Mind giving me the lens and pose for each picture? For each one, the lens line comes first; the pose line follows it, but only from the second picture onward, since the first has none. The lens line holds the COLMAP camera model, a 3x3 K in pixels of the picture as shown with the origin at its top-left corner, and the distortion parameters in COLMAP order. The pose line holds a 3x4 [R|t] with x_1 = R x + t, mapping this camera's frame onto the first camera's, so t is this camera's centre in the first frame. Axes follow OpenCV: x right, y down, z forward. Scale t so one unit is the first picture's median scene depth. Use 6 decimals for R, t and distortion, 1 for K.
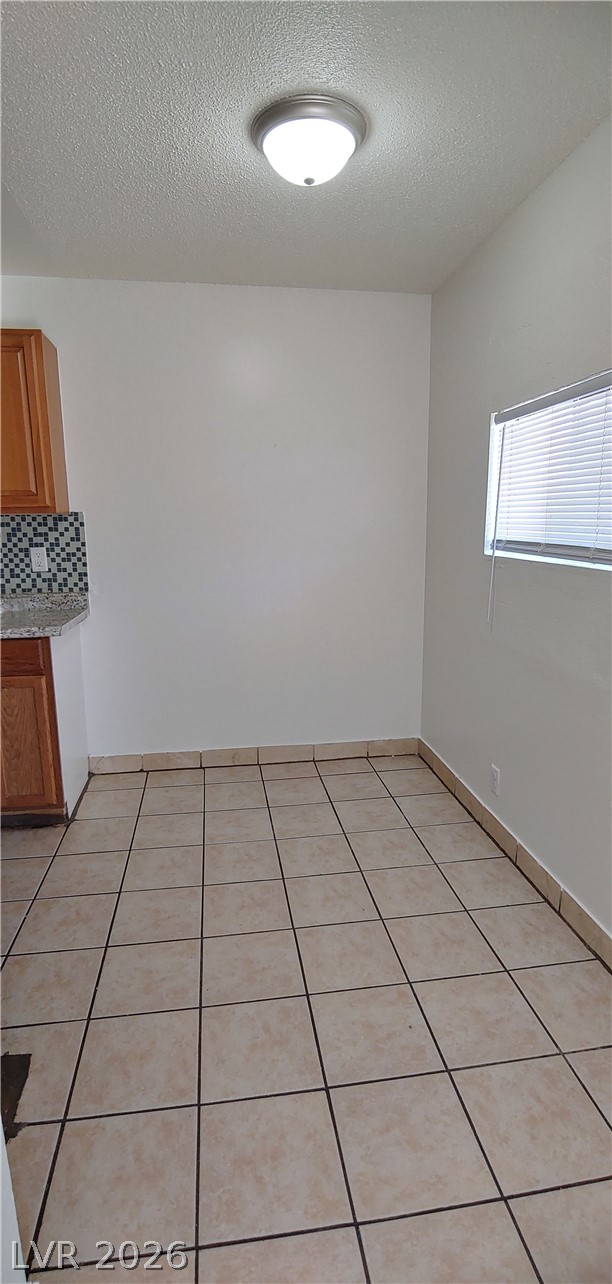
lens RADIAL K [[619.9, 0, 304.1], [0, 619.9, 643.4], [0, 0, 1]] dist [-0.022900, 0.000399]
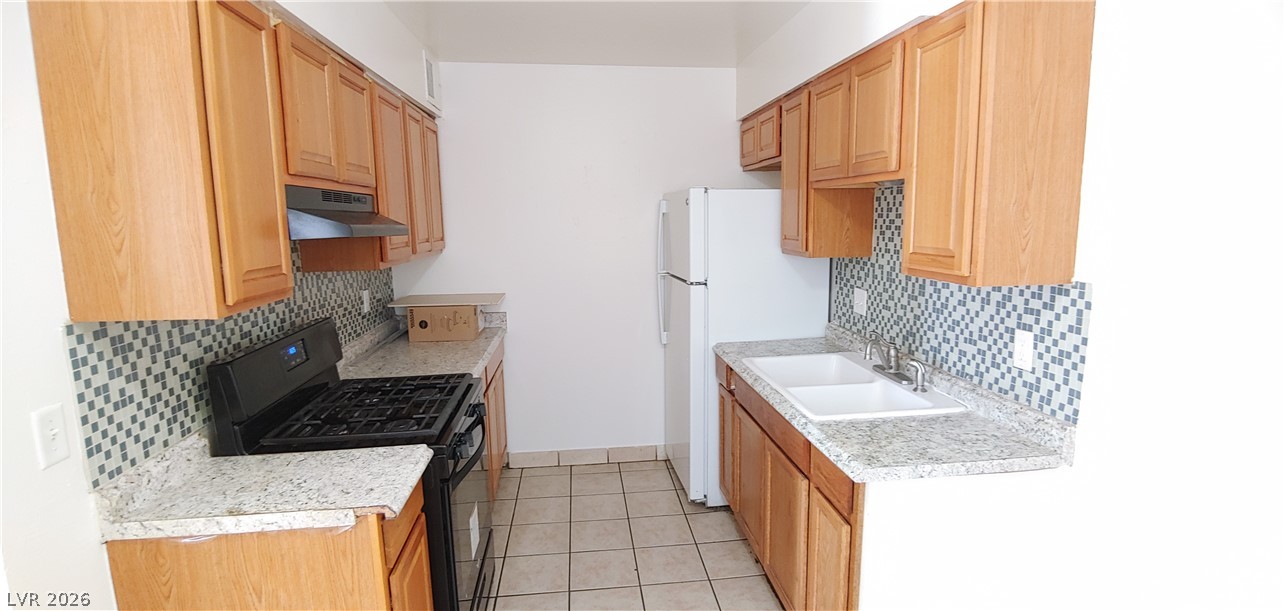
lens RADIAL K [[619.9, 0, 645.0], [0, 619.9, 305.1], [0, 0, 1]] dist [-0.022900, 0.000399]
pose [[-0.027906, 0.157283, -0.987159, 0.182010], [-0.177357, 0.971096, 0.159738, -0.210699], [0.983751, 0.179537, 0.000796, 0.618536]]
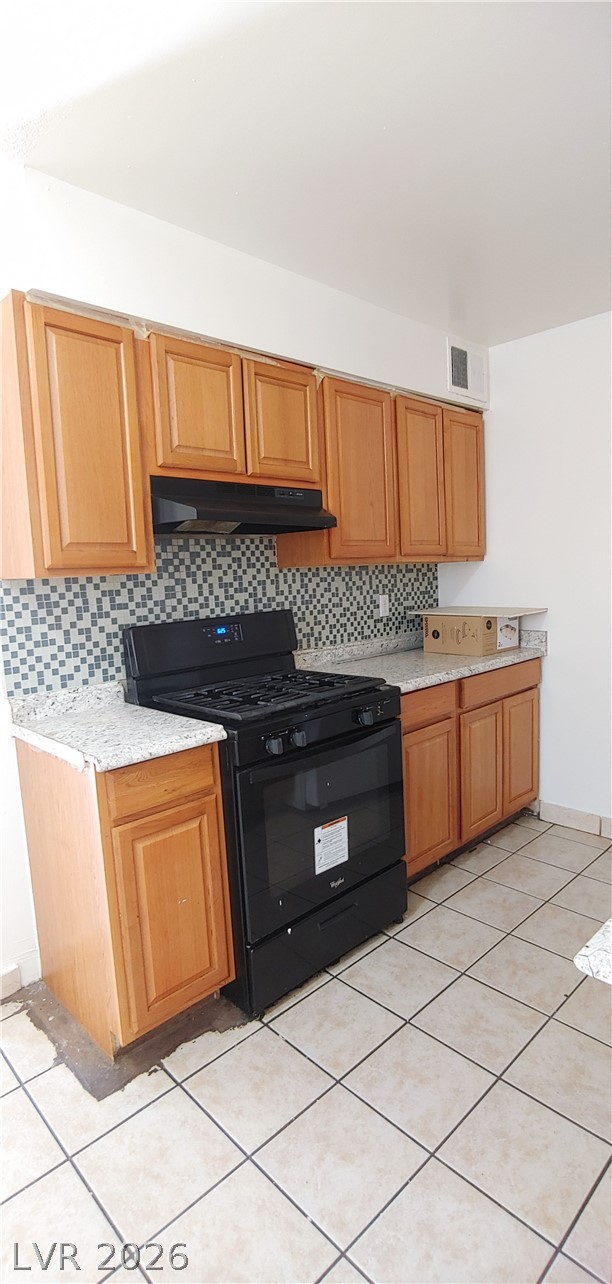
lens RADIAL K [[619.9, 0, 304.4], [0, 619.9, 637.3], [0, 0, 1]] dist [-0.022900, 0.000399]
pose [[-0.813149, 0.107298, -0.572080, -0.114694], [-0.061536, 0.961506, 0.267804, -0.190845], [0.578794, 0.252968, -0.775245, 0.915445]]
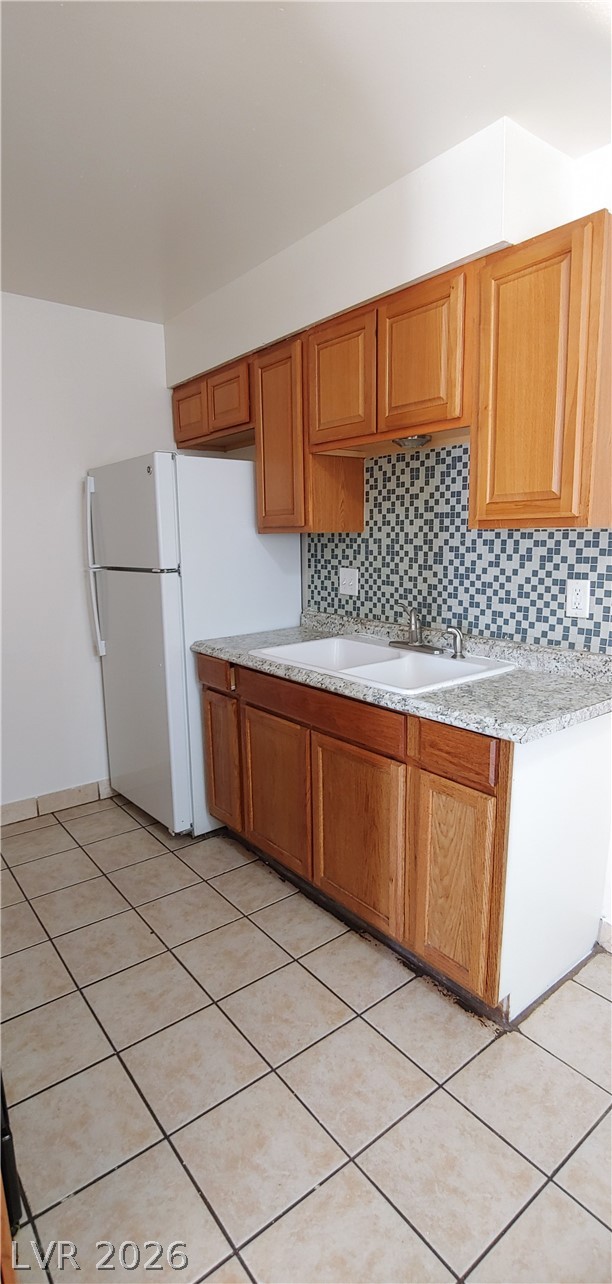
lens RADIAL K [[619.9, 0, 299.5], [0, 619.9, 646.6], [0, 0, 1]] dist [-0.022900, 0.000399]
pose [[0.493037, 0.156696, -0.855781, -0.015537], [-0.158033, 0.983413, 0.089020, -0.098155], [0.855535, 0.091351, 0.509623, 0.429930]]
